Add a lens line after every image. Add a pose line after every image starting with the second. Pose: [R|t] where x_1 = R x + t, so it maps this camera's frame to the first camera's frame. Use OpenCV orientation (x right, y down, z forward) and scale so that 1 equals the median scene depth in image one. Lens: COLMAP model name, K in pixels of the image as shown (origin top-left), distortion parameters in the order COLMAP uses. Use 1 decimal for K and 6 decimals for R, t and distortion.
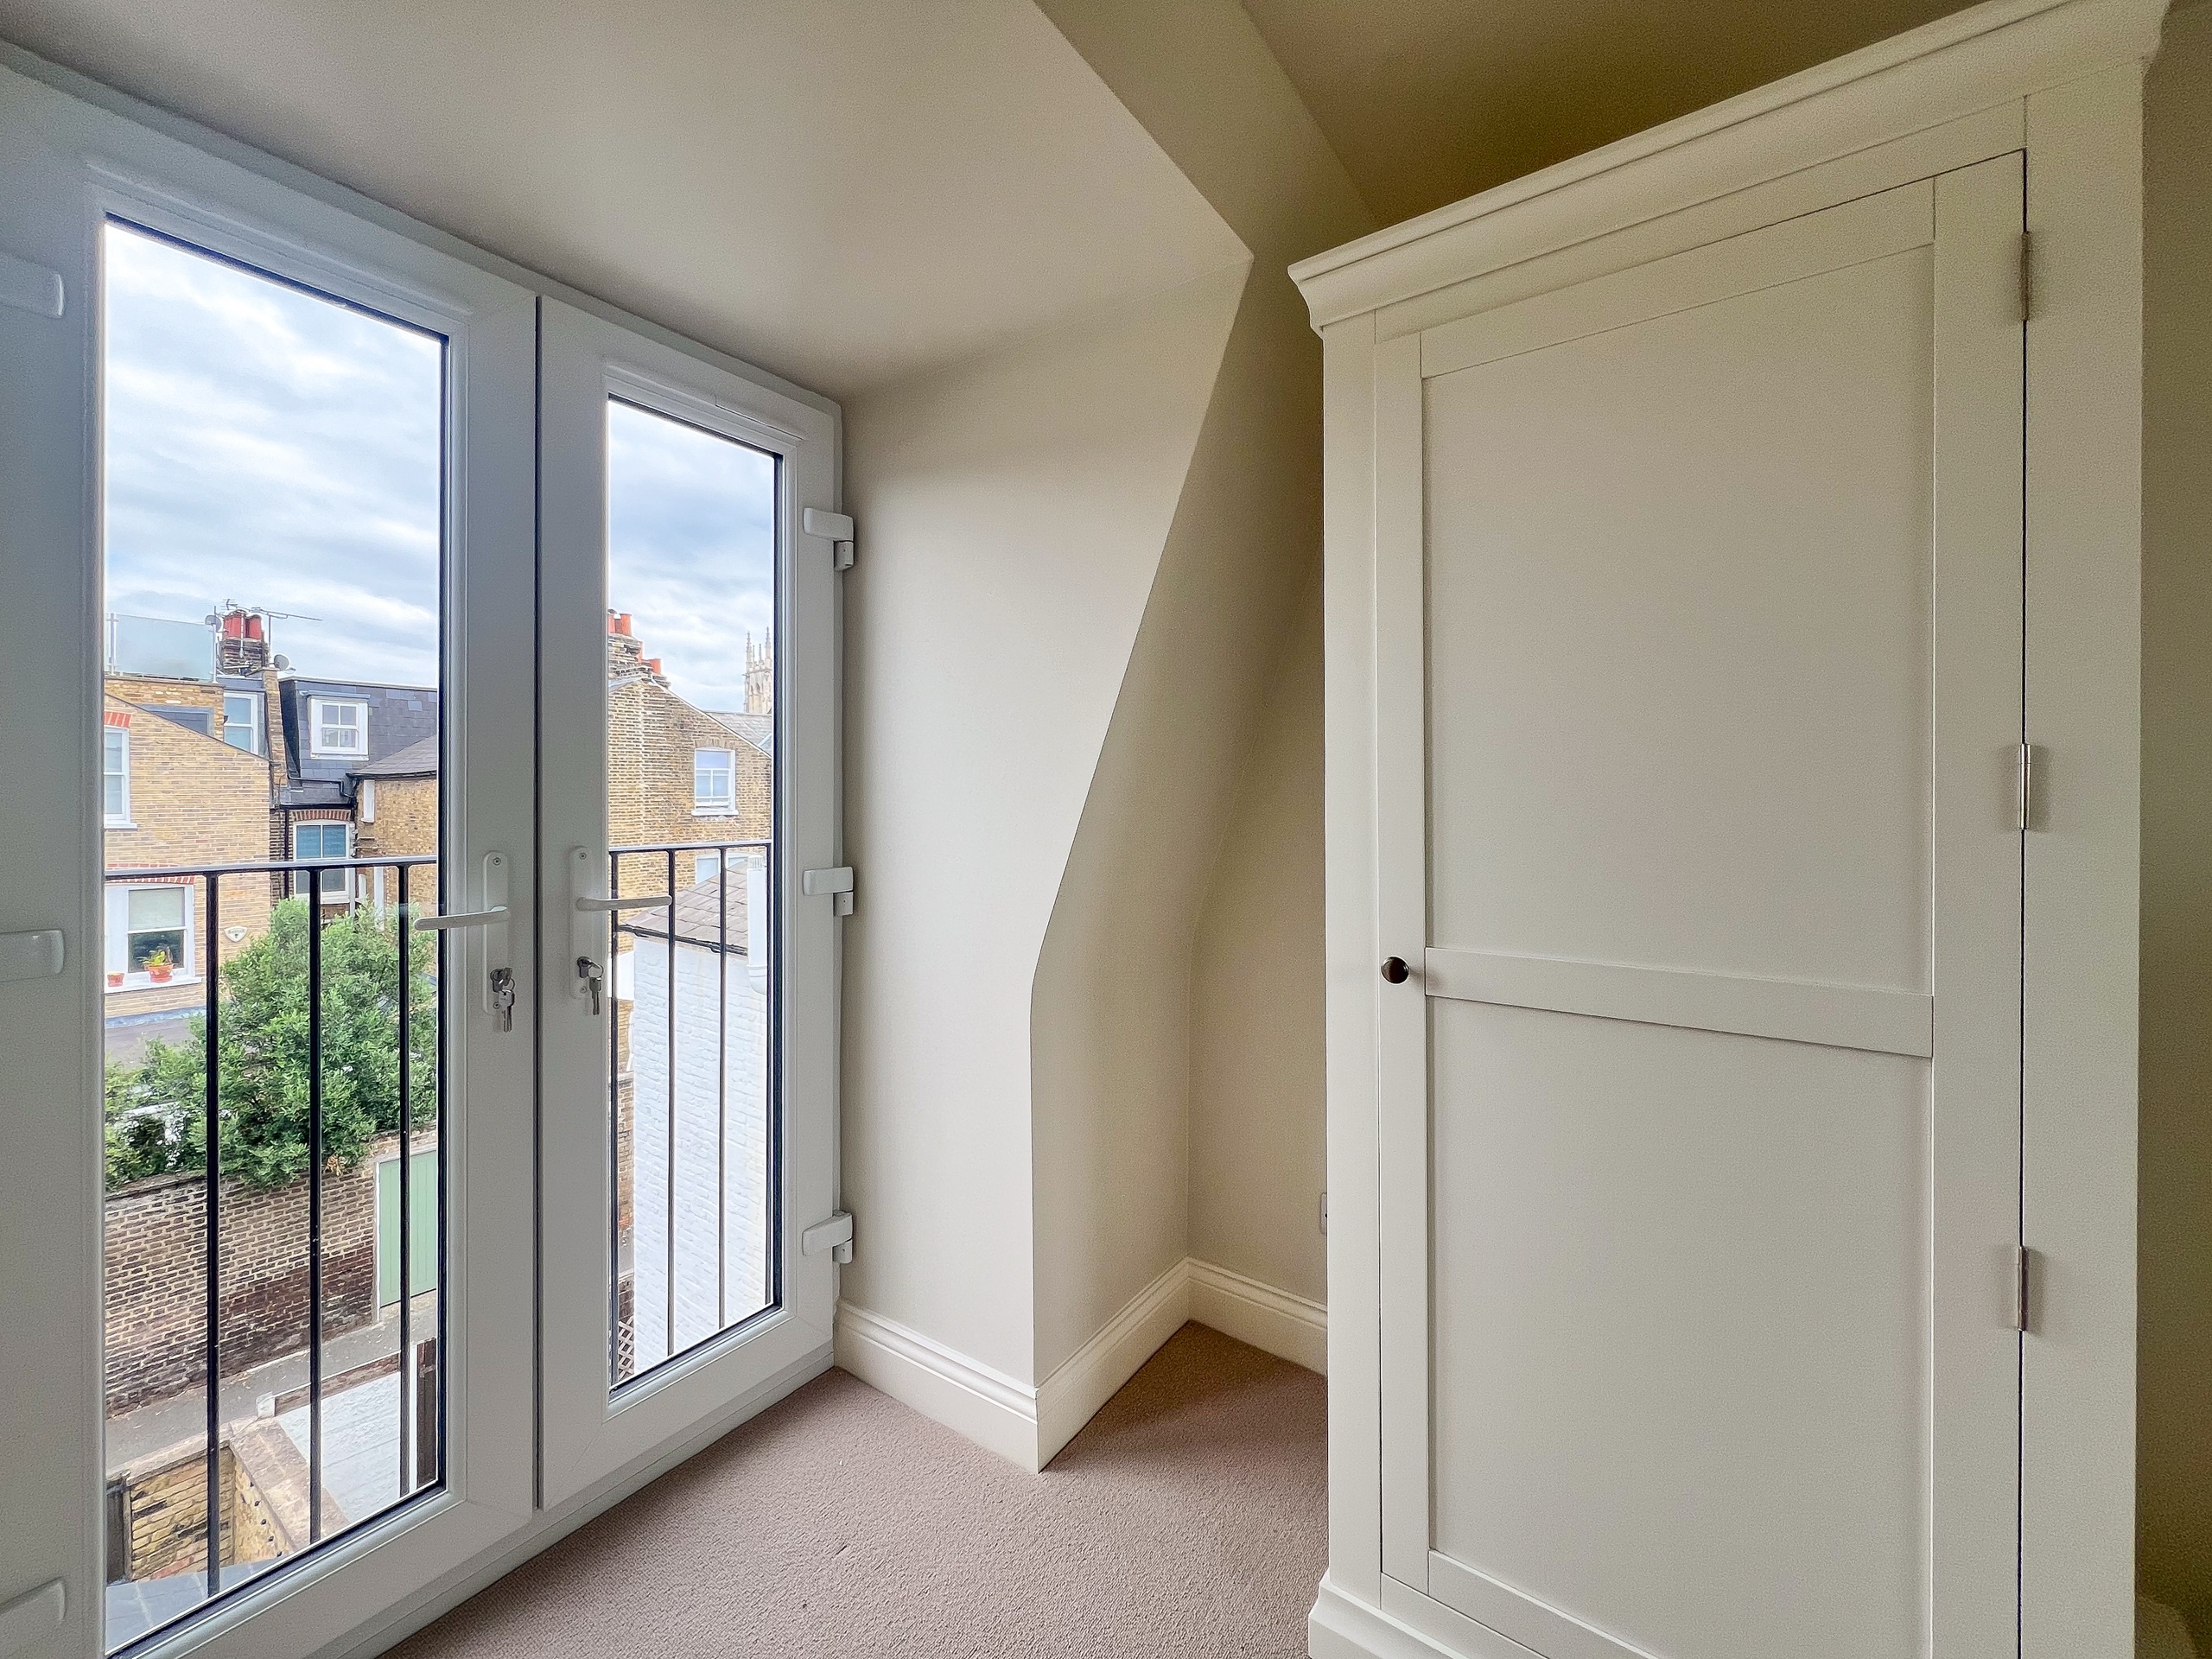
lens RADIAL K [[905.2, 0, 1108.0], [0, 905.2, 792.4], [0, 0, 1]] dist [-0.000554, -0.000133]
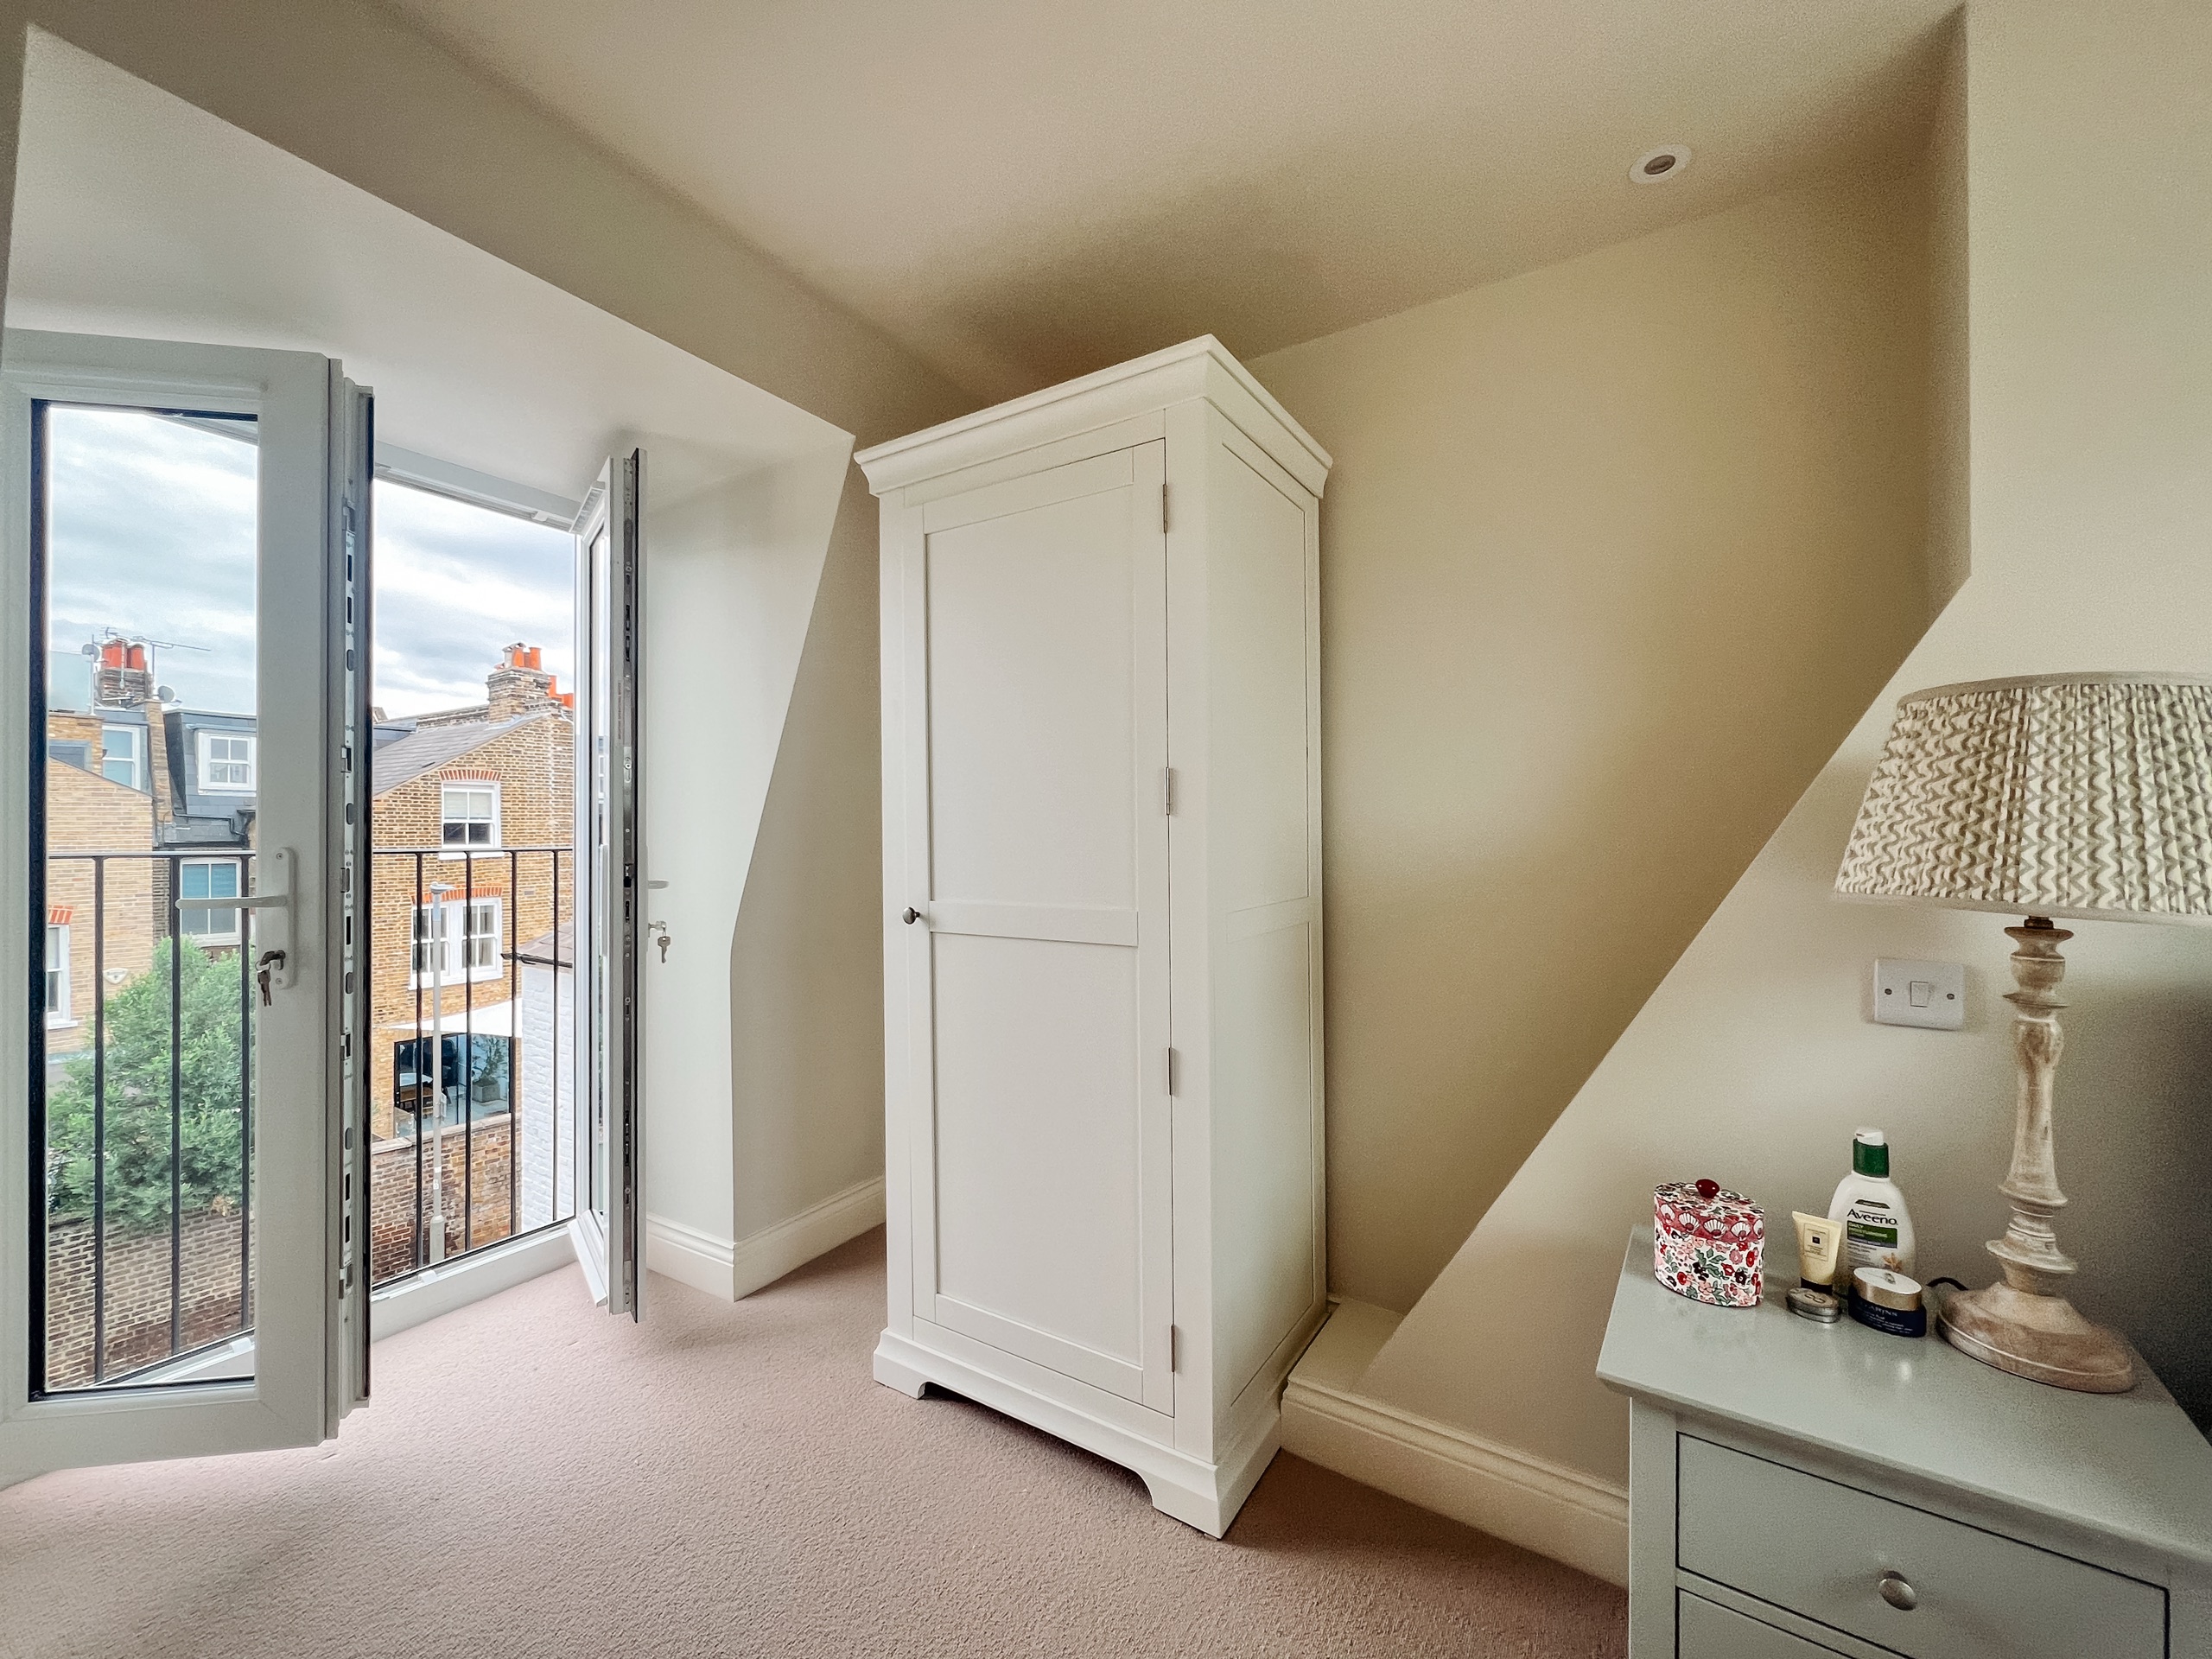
lens RADIAL K [[921.8, 0, 1106.0], [0, 921.8, 829.5], [0, 0, 1]] dist [-0.000709, -0.000217]
pose [[0.998504, -0.000518, 0.054681, 0.039749], [0.000650, 0.999997, -0.002395, 0.003775], [-0.054679, 0.002427, 0.998501, -0.041378]]
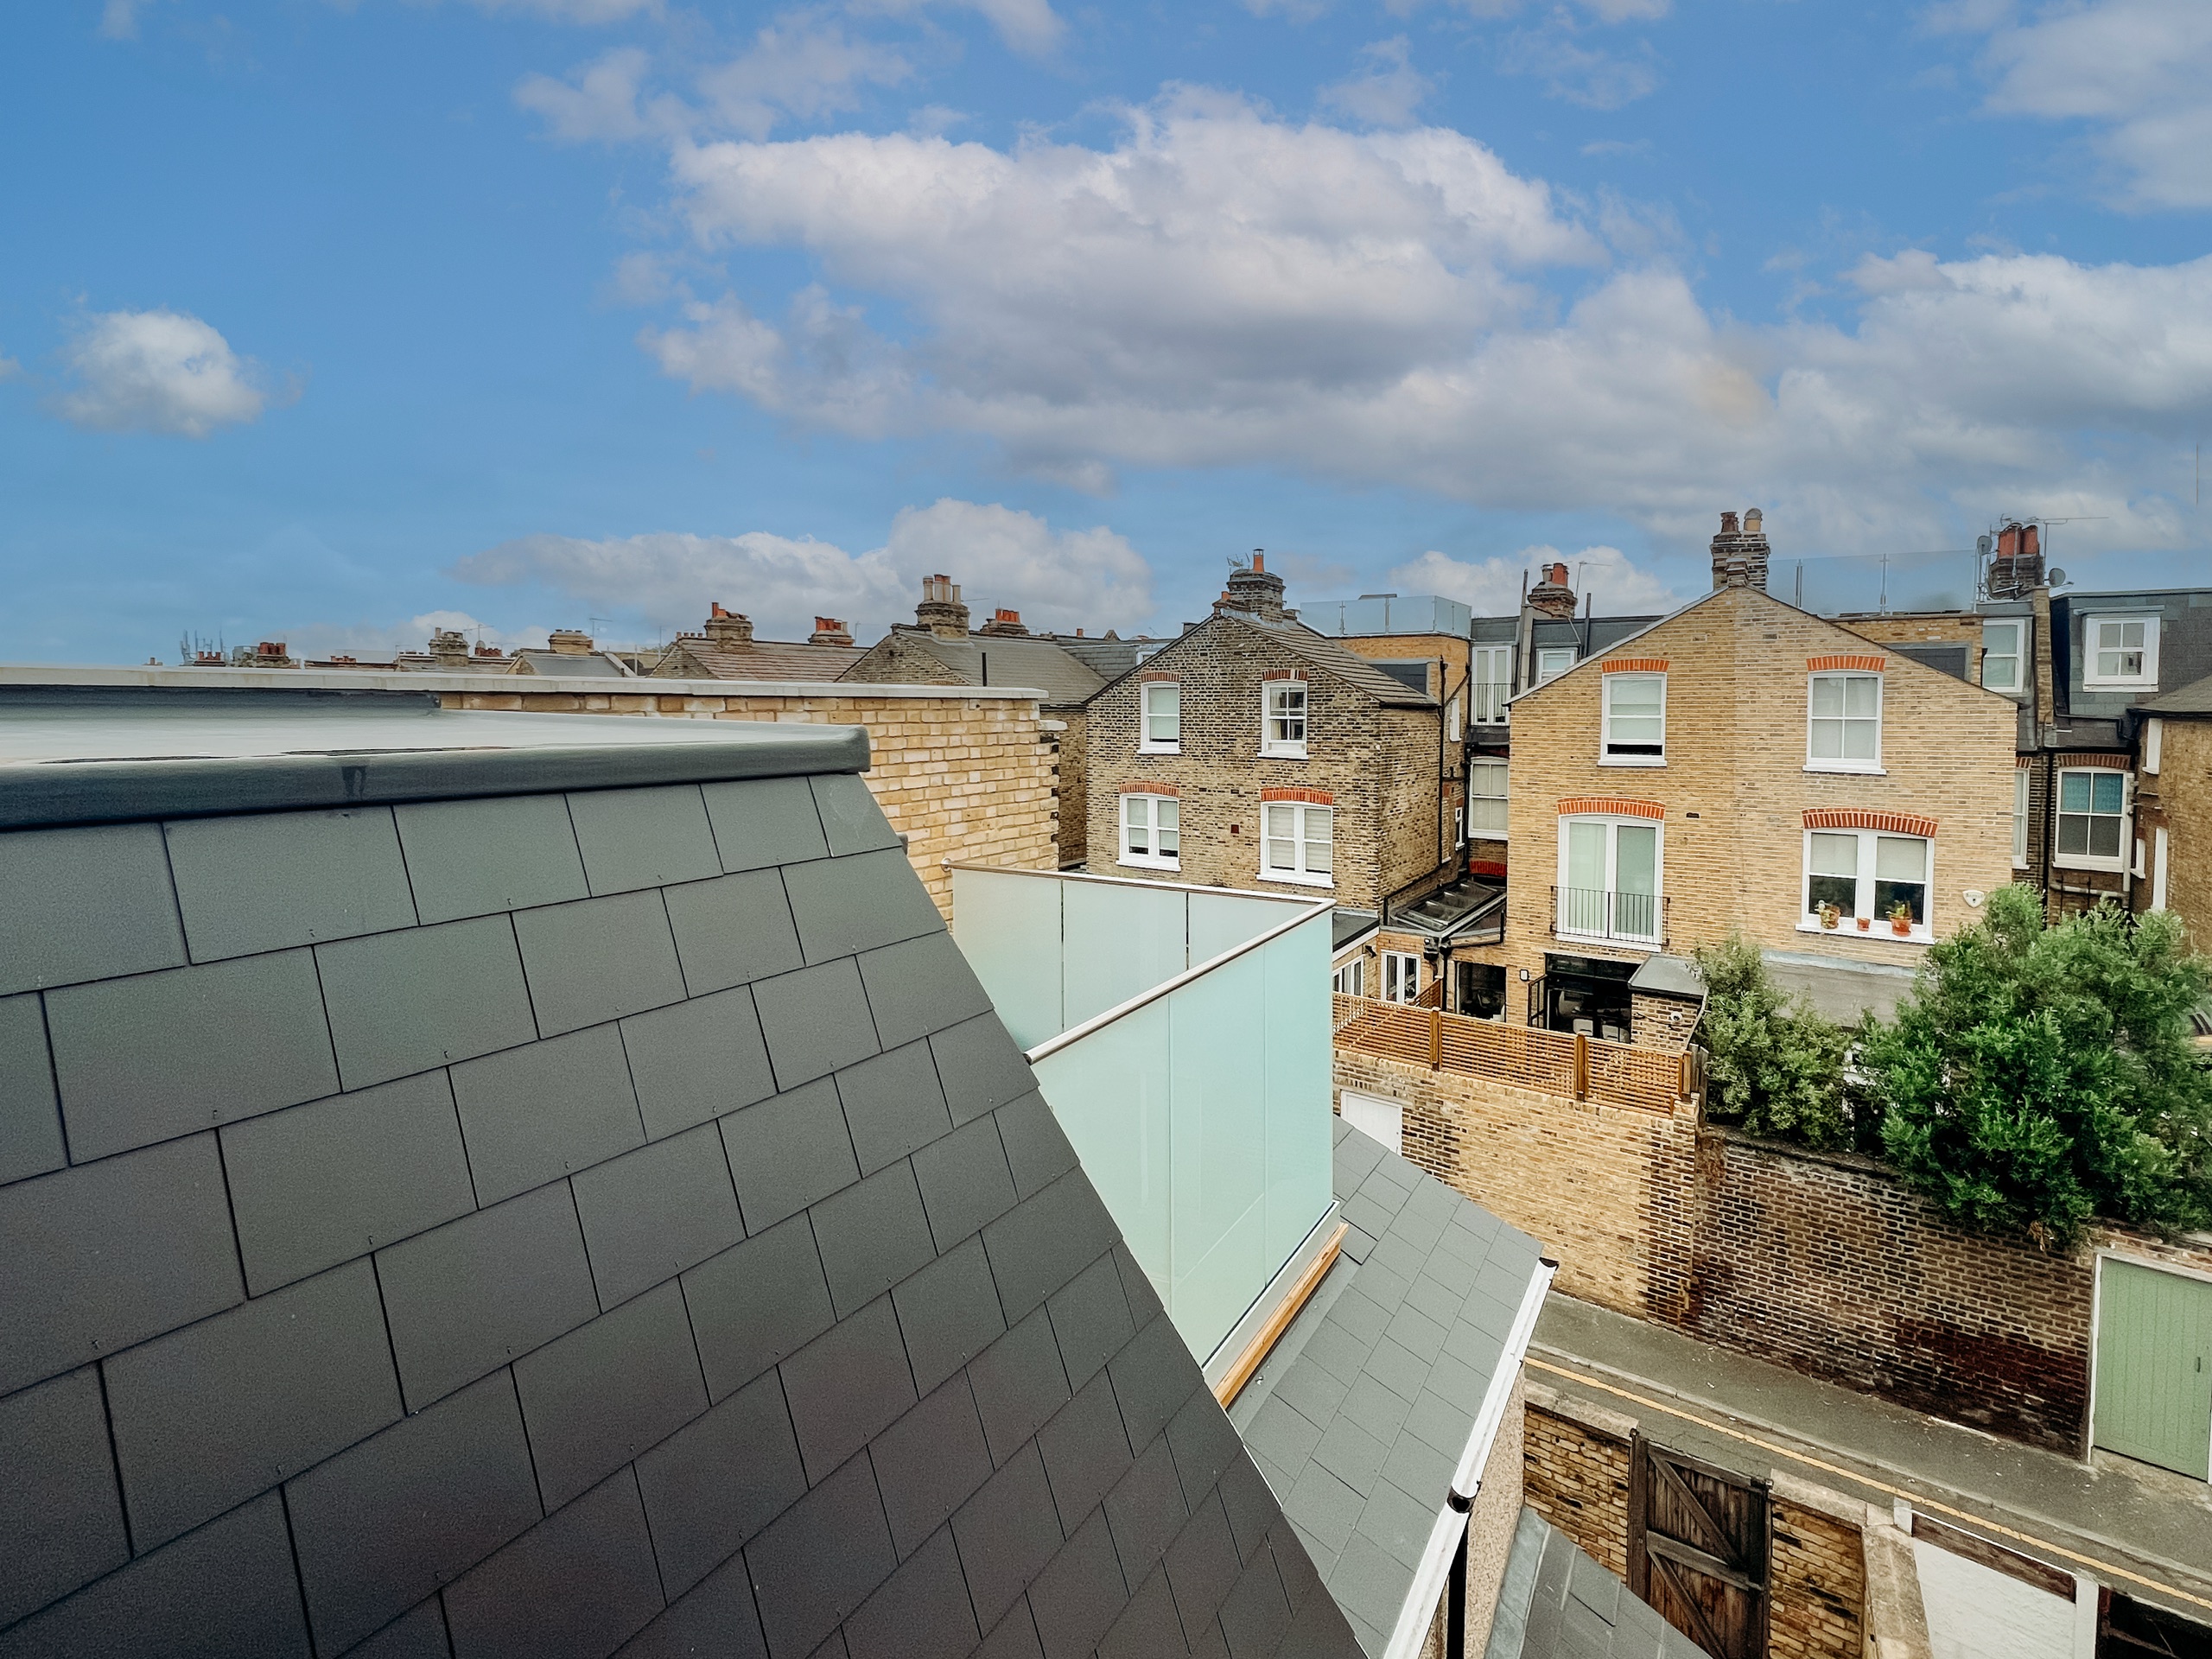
lens RADIAL K [[1025.1, 0, 1182.3], [0, 1025.1, 756.1], [0, 0, 1]] dist [0.000136, 0.000345]
pose [[0.100463, 0.047956, -0.993784, -0.049670], [-0.000130, 0.998838, 0.048187, -0.032794], [0.994941, -0.004712, 0.100353, 0.129913]]
